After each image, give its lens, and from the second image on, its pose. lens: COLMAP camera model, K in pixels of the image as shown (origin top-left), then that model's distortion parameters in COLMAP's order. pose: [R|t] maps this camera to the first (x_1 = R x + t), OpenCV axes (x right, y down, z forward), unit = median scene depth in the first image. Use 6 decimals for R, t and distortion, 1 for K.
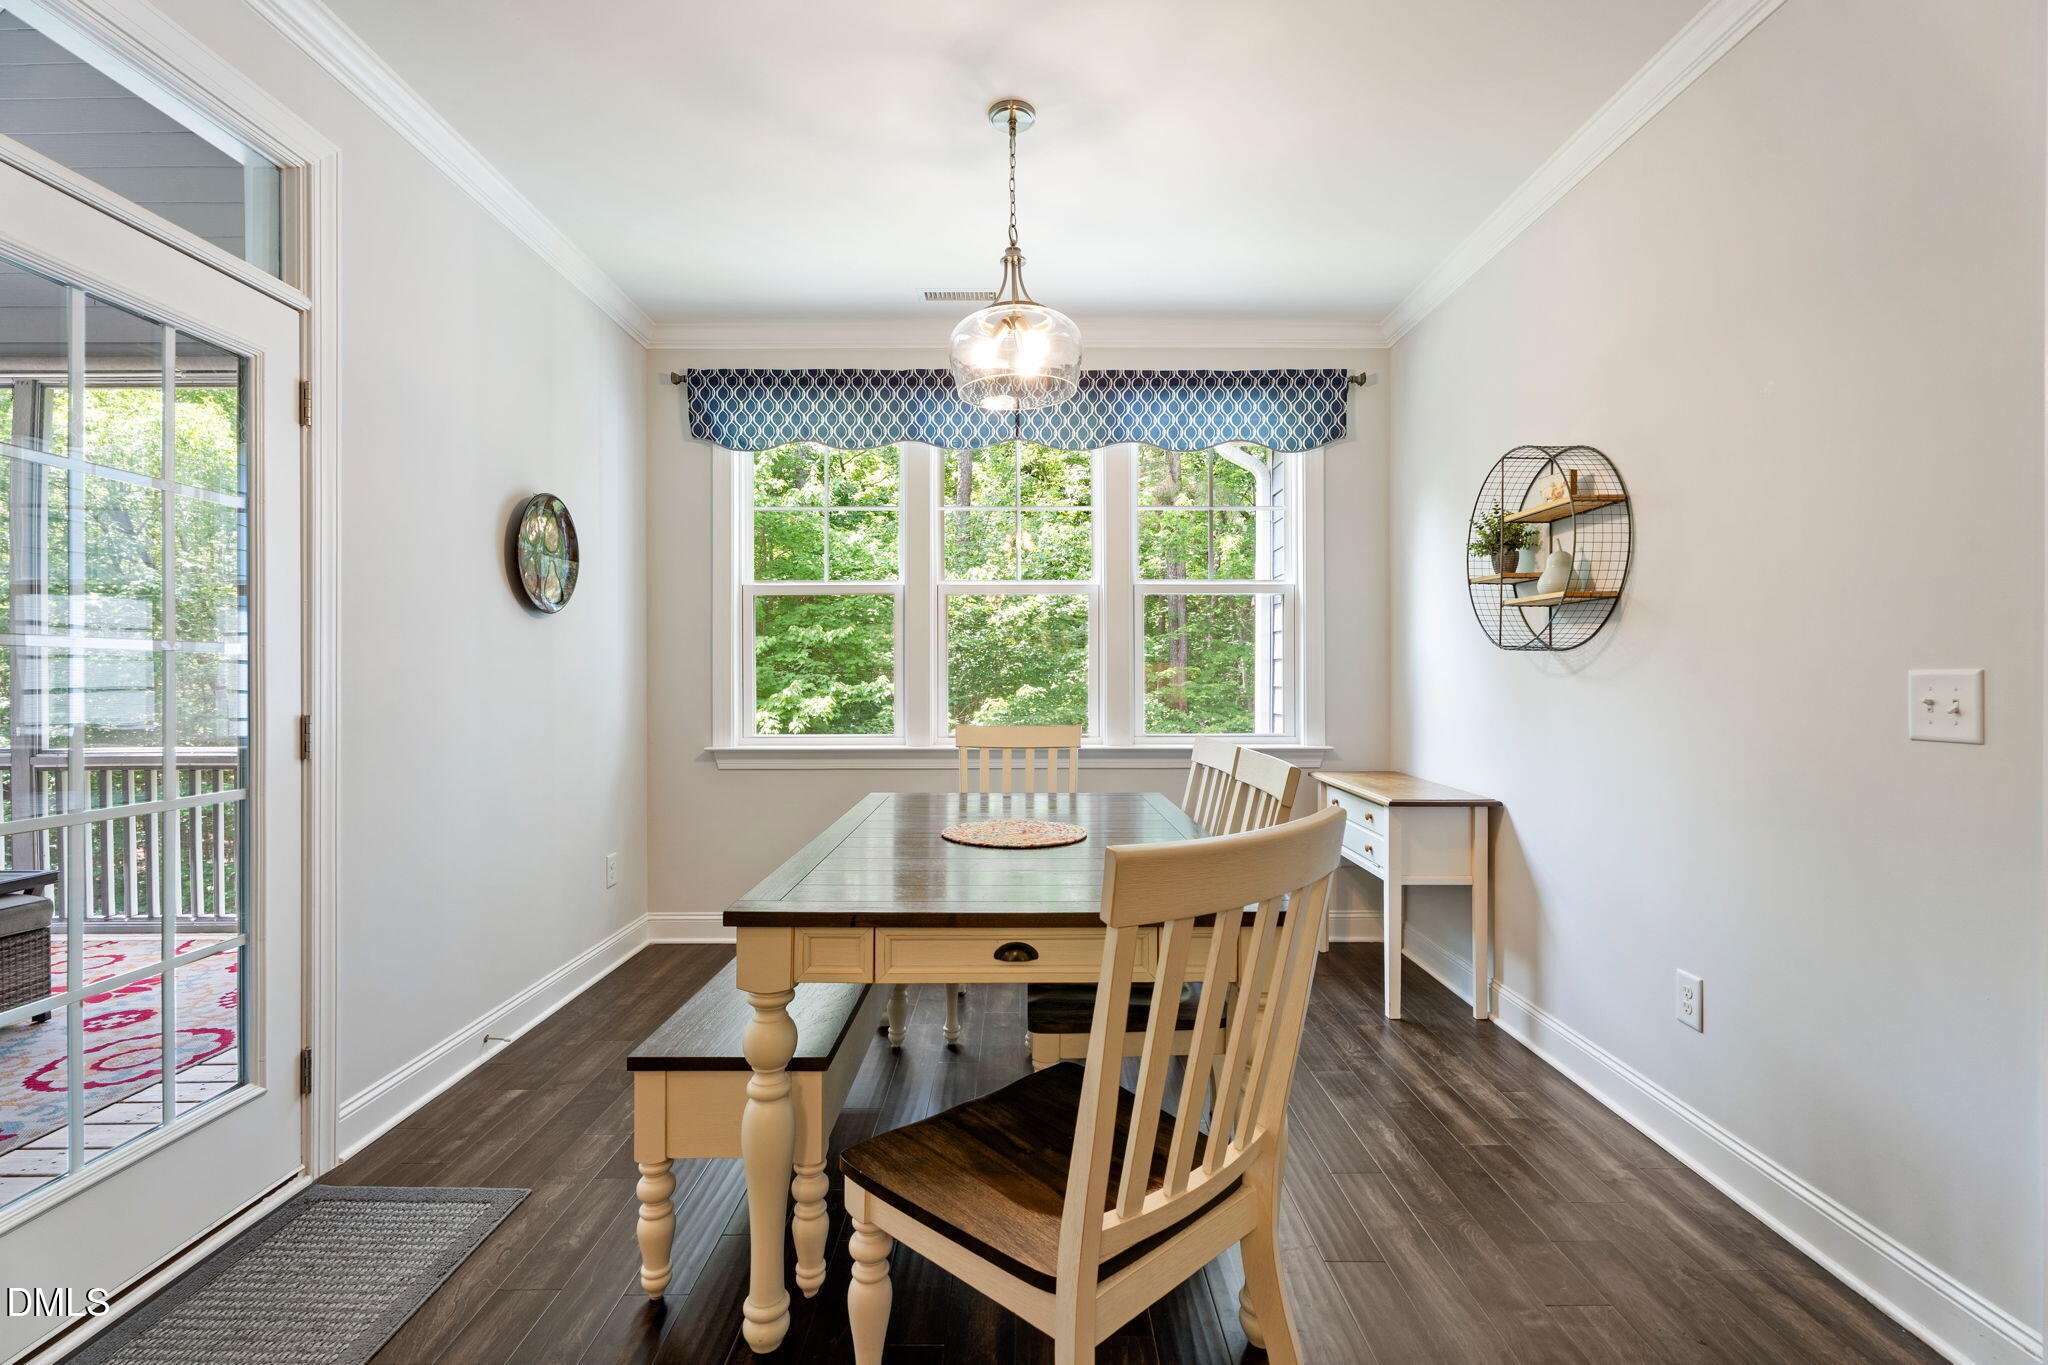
lens RADIAL K [[918.2, 0, 1031.9], [0, 918.2, 655.6], [0, 0, 1]] dist [-0.000611, -0.000445]
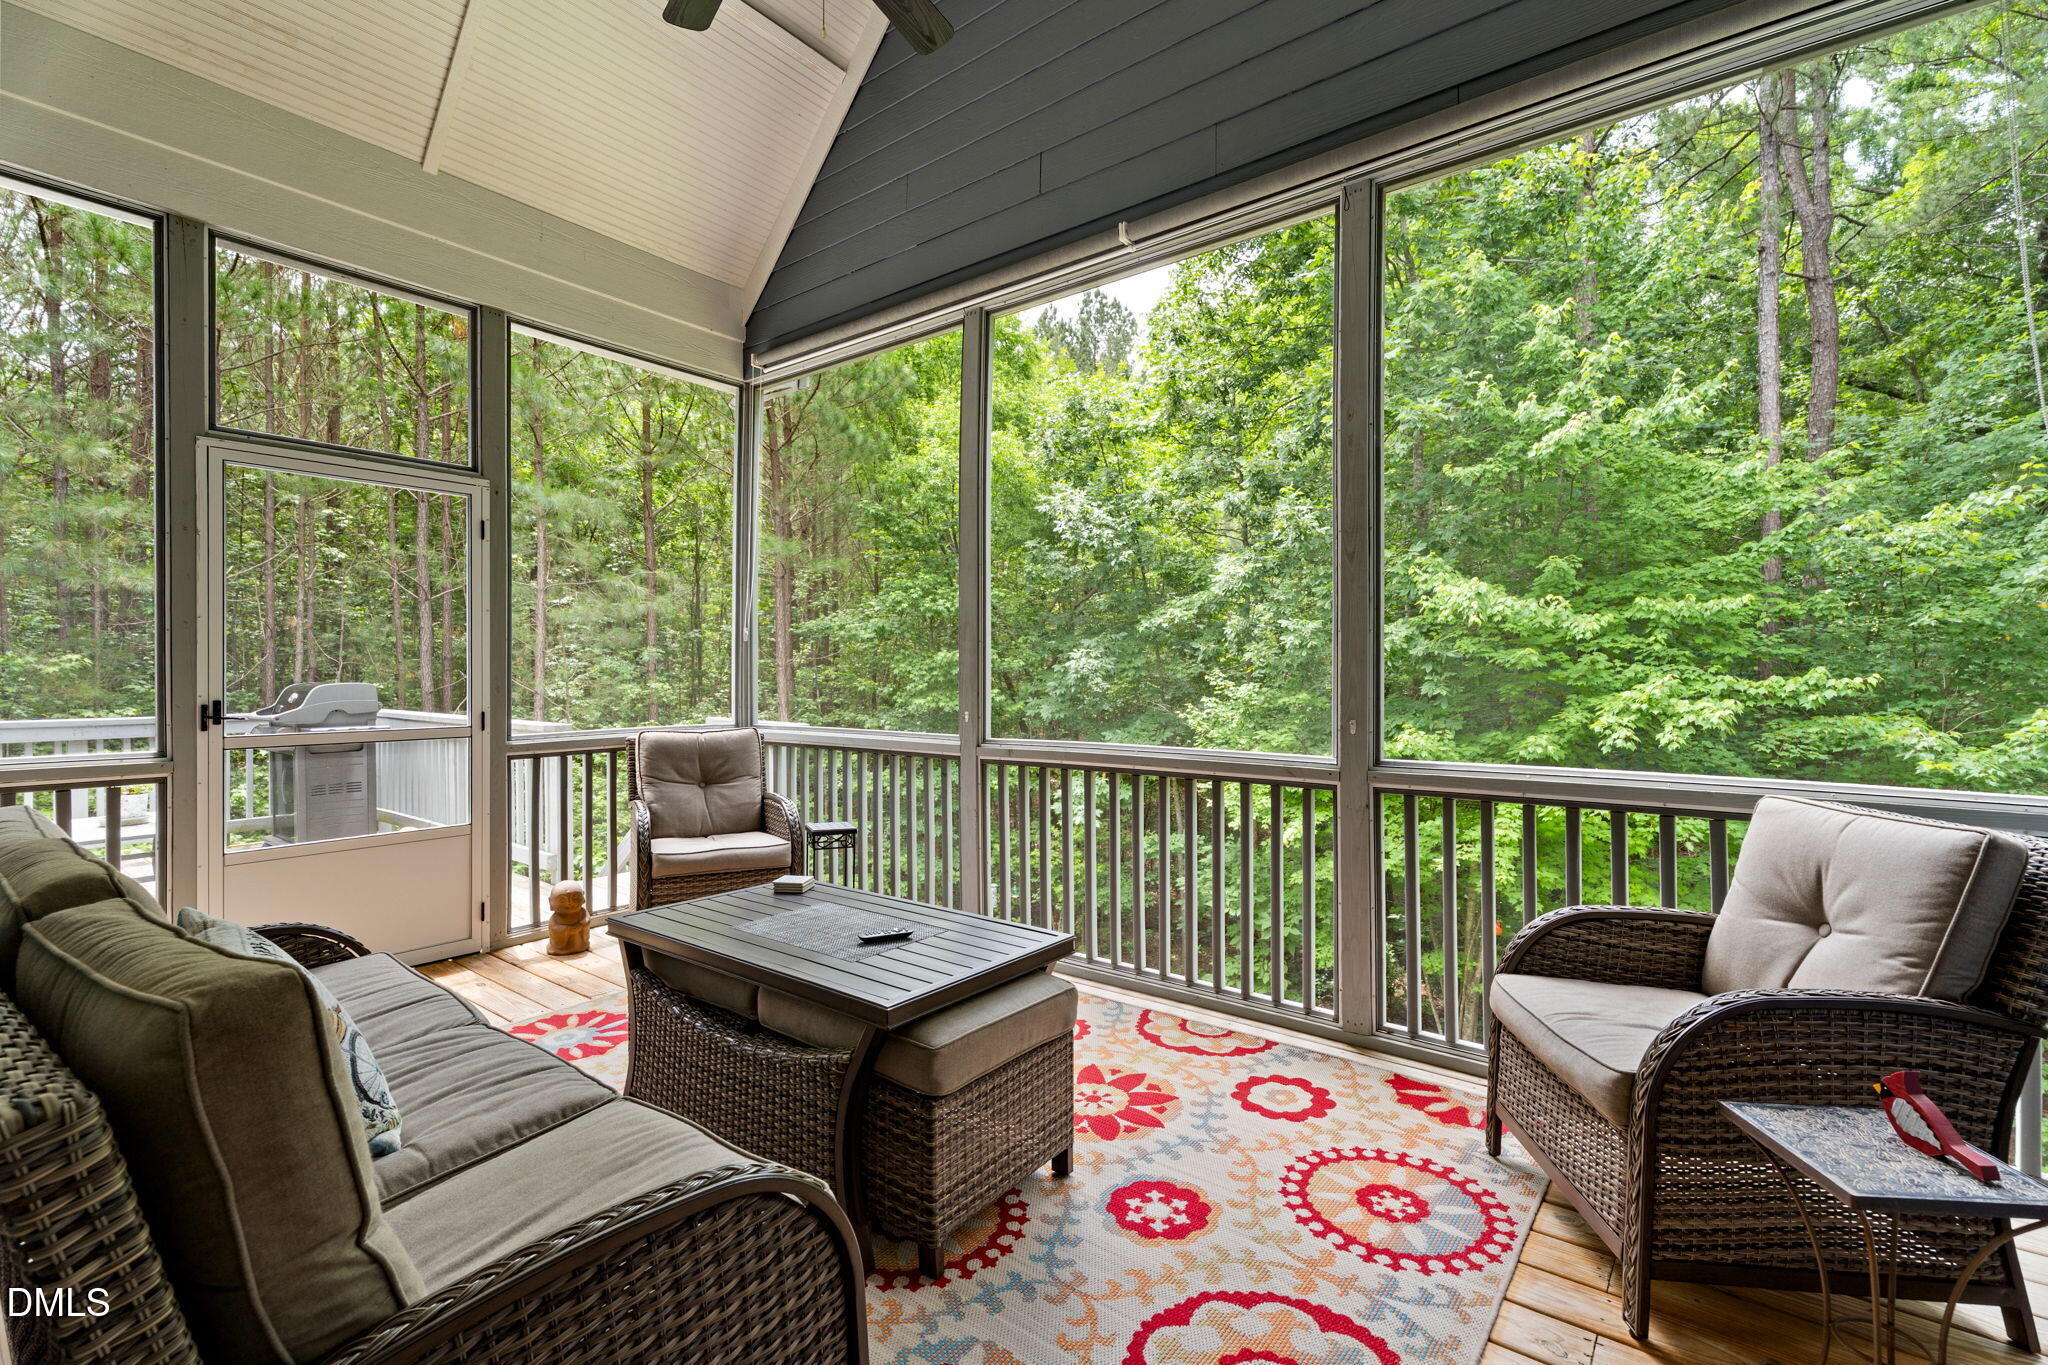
lens RADIAL K [[918.2, 0, 1031.9], [0, 918.2, 655.6], [0, 0, 1]] dist [-0.000611, -0.000445]
pose [[0.782279, -0.001095, -0.622928, -0.503373], [0.005507, 0.999972, 0.005158, 0.018959], [0.622904, -0.007465, 0.782262, 0.346320]]
